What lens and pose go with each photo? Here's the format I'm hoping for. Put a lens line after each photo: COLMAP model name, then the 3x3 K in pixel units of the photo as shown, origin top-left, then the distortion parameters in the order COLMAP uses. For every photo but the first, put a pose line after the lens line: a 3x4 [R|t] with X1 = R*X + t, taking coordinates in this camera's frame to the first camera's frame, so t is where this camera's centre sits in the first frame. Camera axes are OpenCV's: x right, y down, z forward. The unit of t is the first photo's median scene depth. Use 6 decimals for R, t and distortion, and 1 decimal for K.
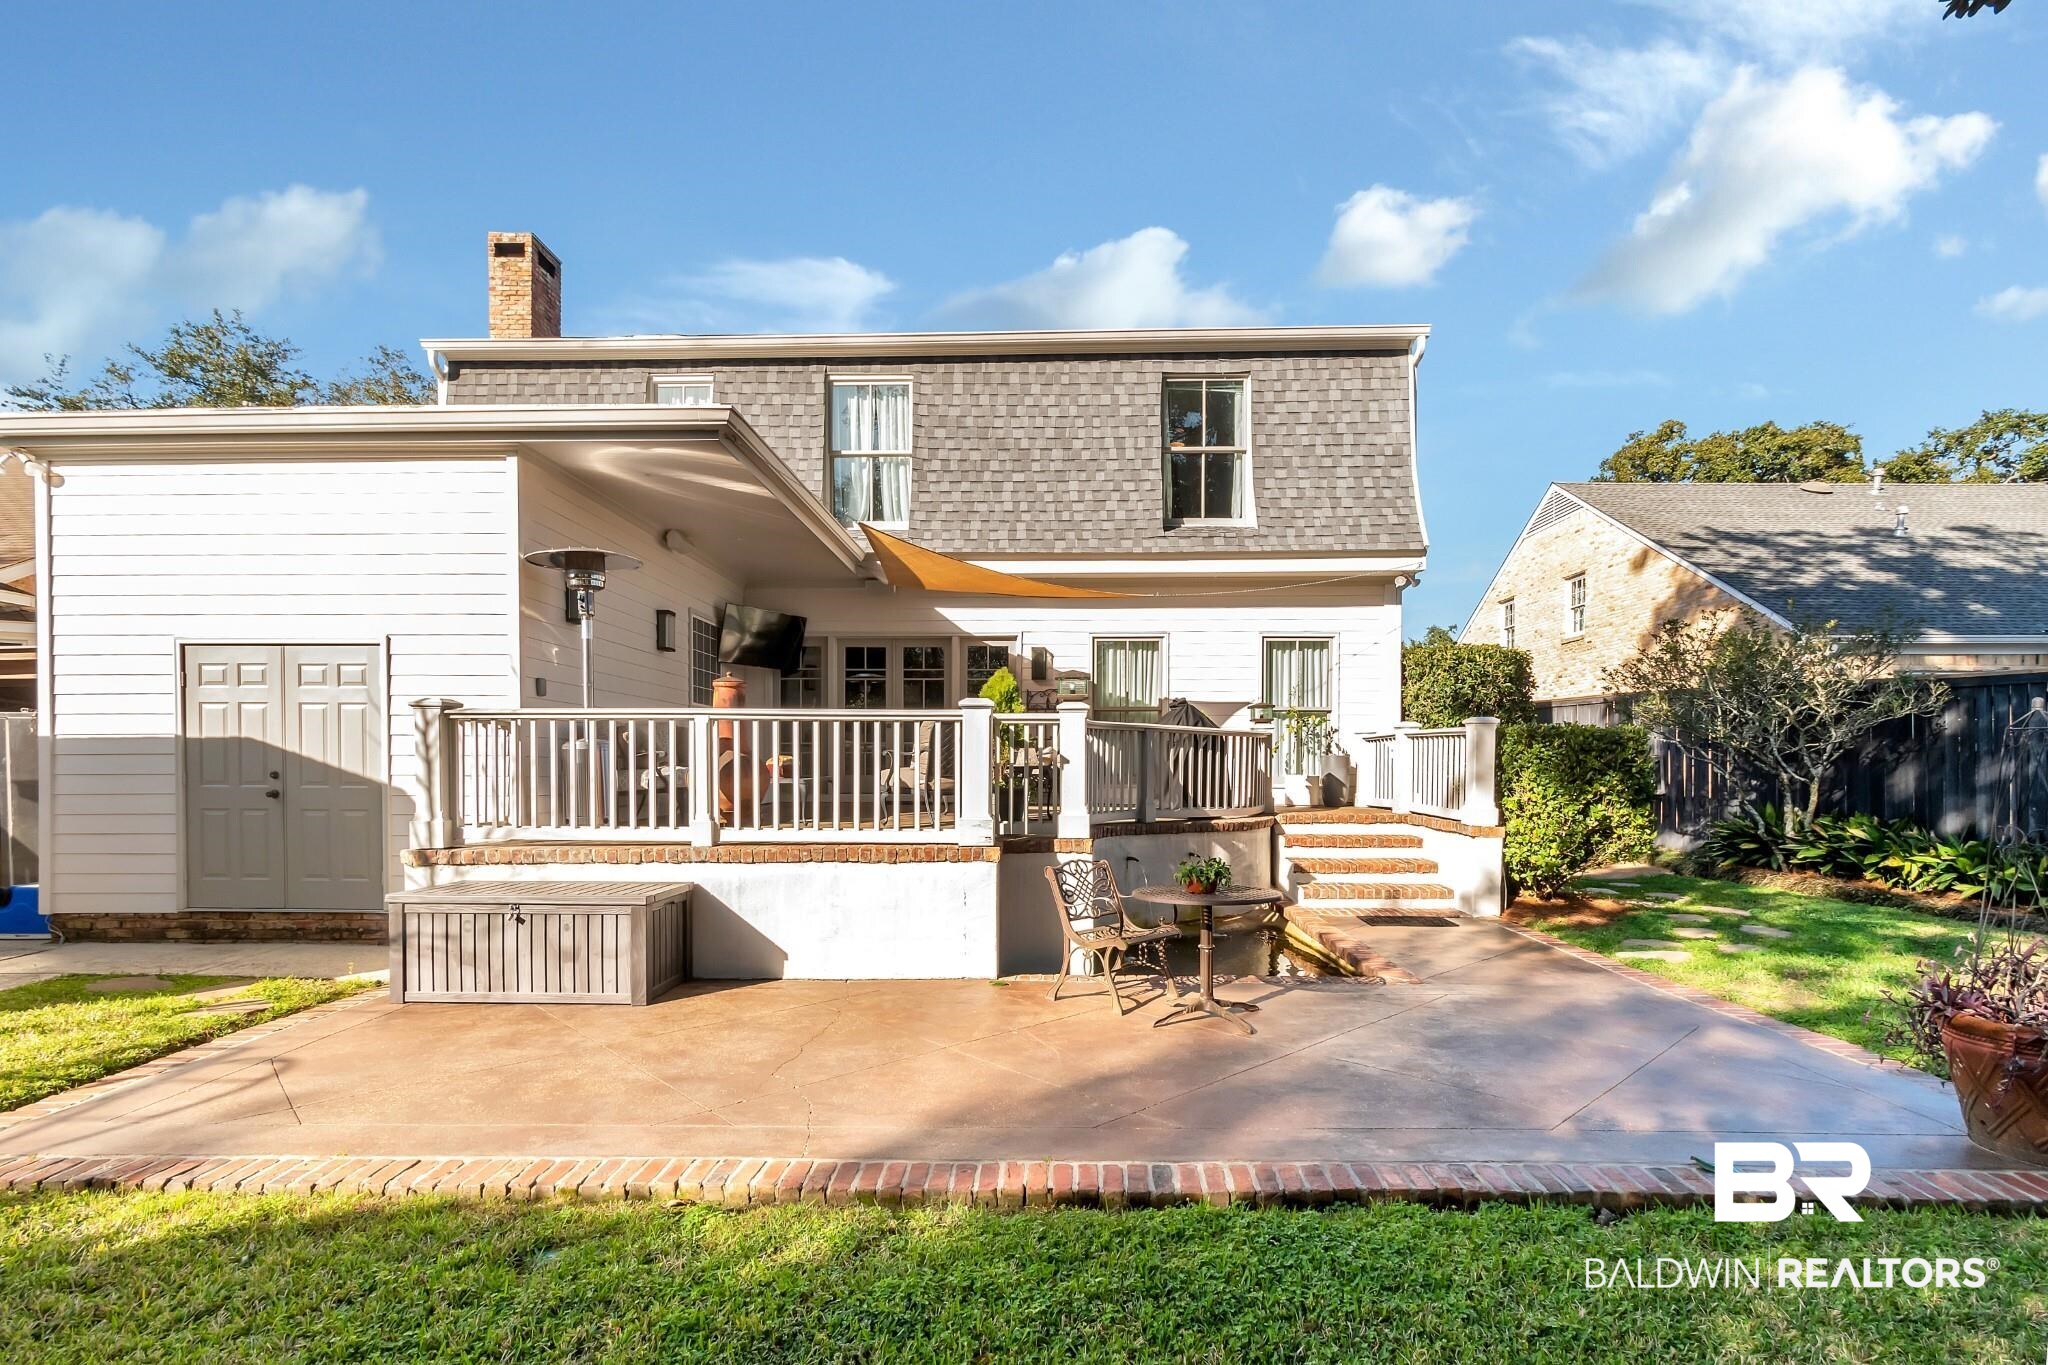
lens RADIAL K [[968.3, 0, 1034.7], [0, 968.3, 785.8], [0, 0, 1]] dist [0.003581, -0.001667]
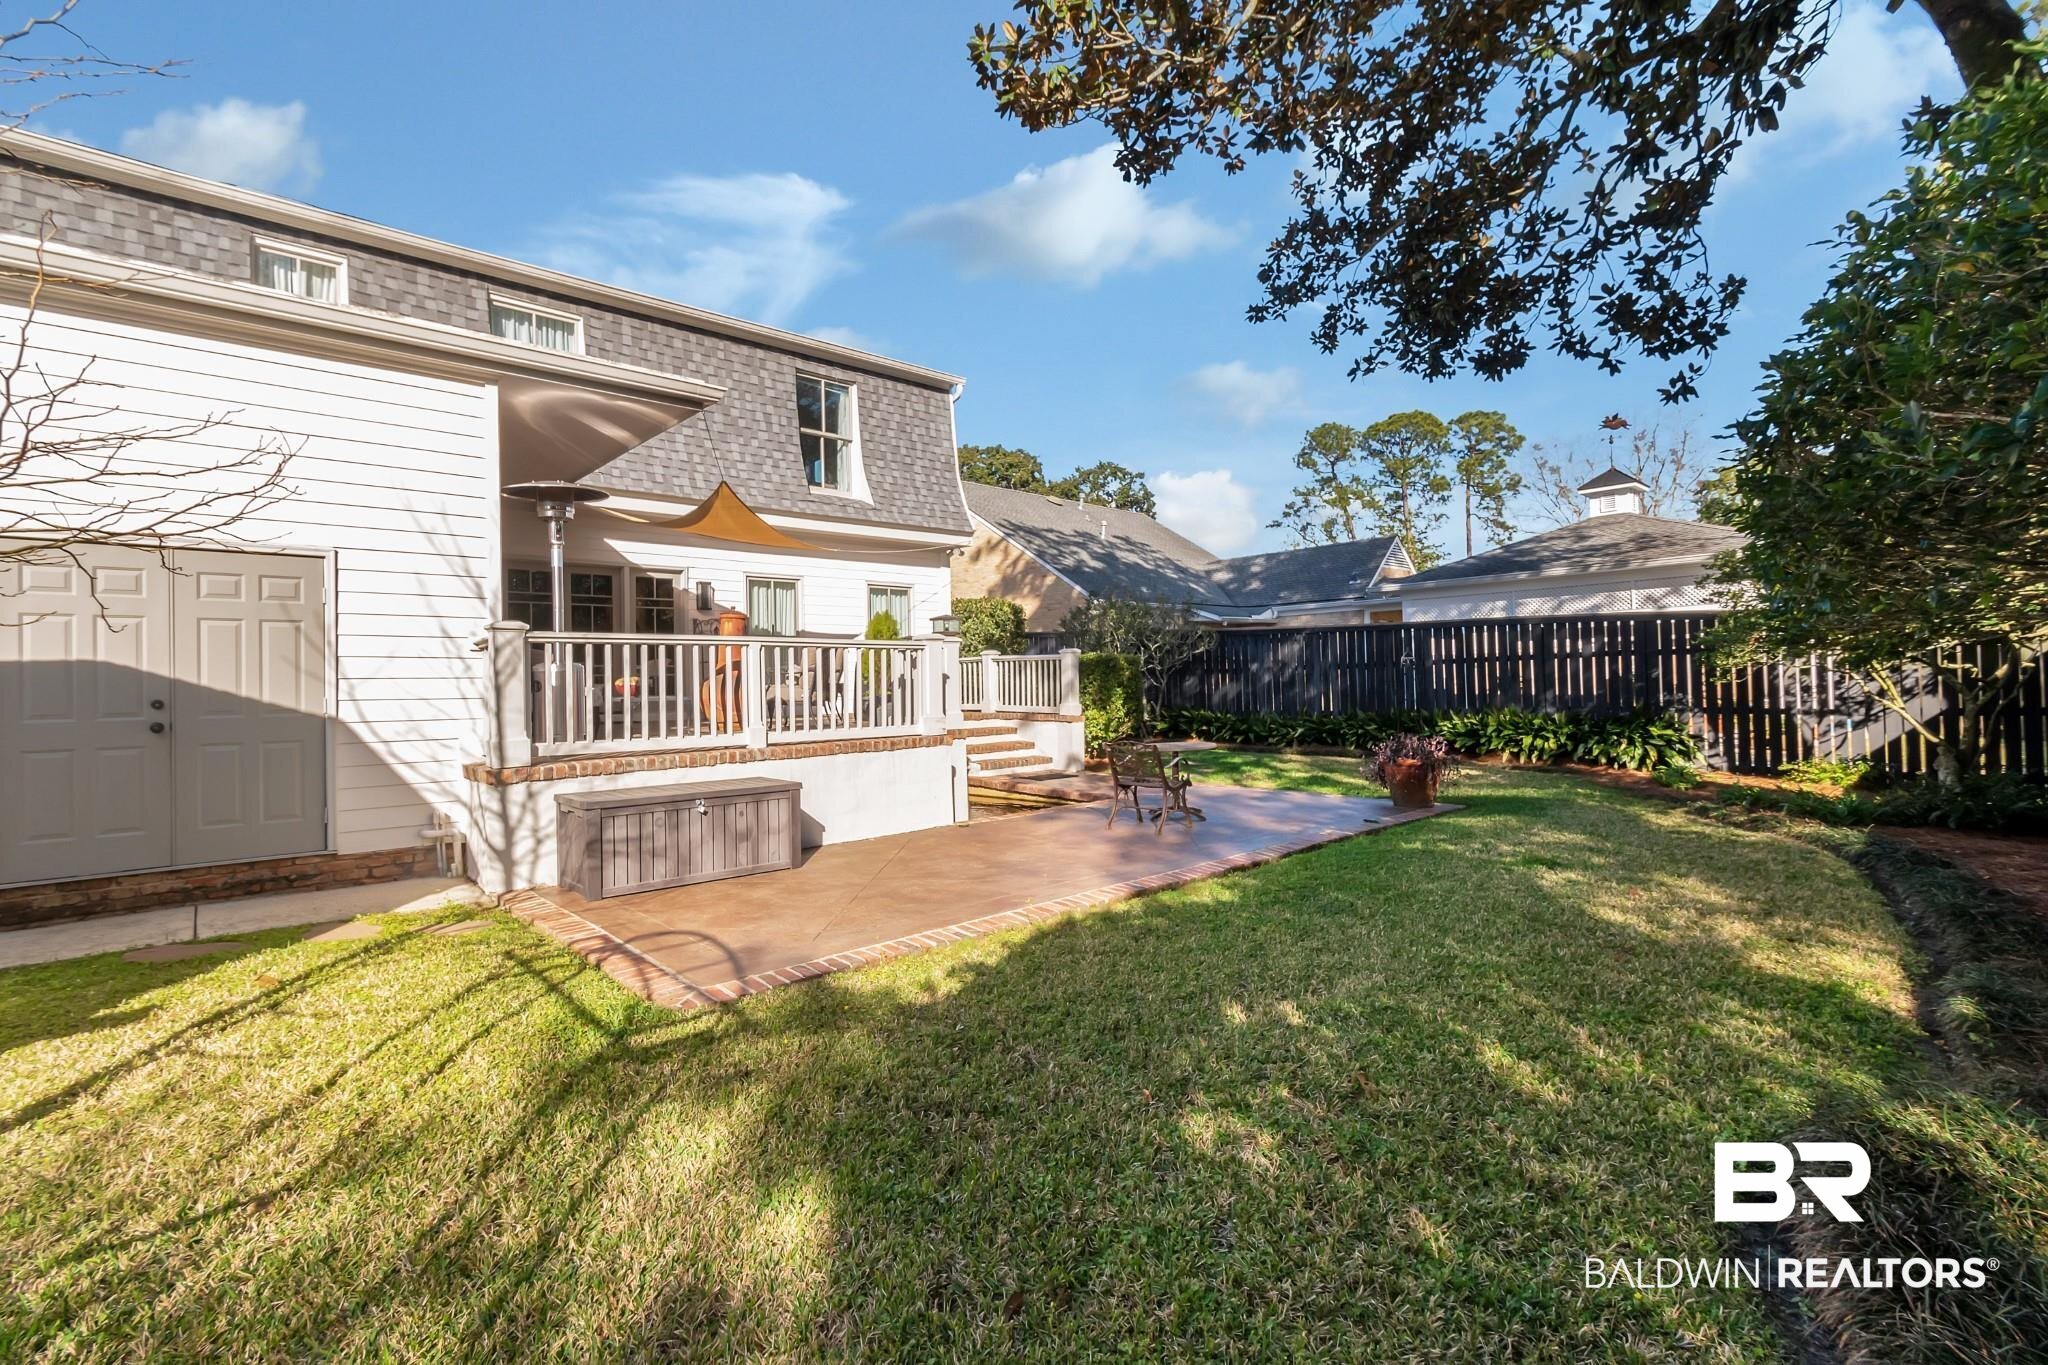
lens RADIAL K [[968.3, 0, 1020.3], [0, 968.3, 677.6], [0, 0, 1]] dist [0.003581, -0.001667]
pose [[0.705585, -0.010672, 0.708545, -0.553016], [0.035858, 0.999143, -0.020660, 0.005960], [-0.707717, 0.039985, 0.705364, -0.063010]]
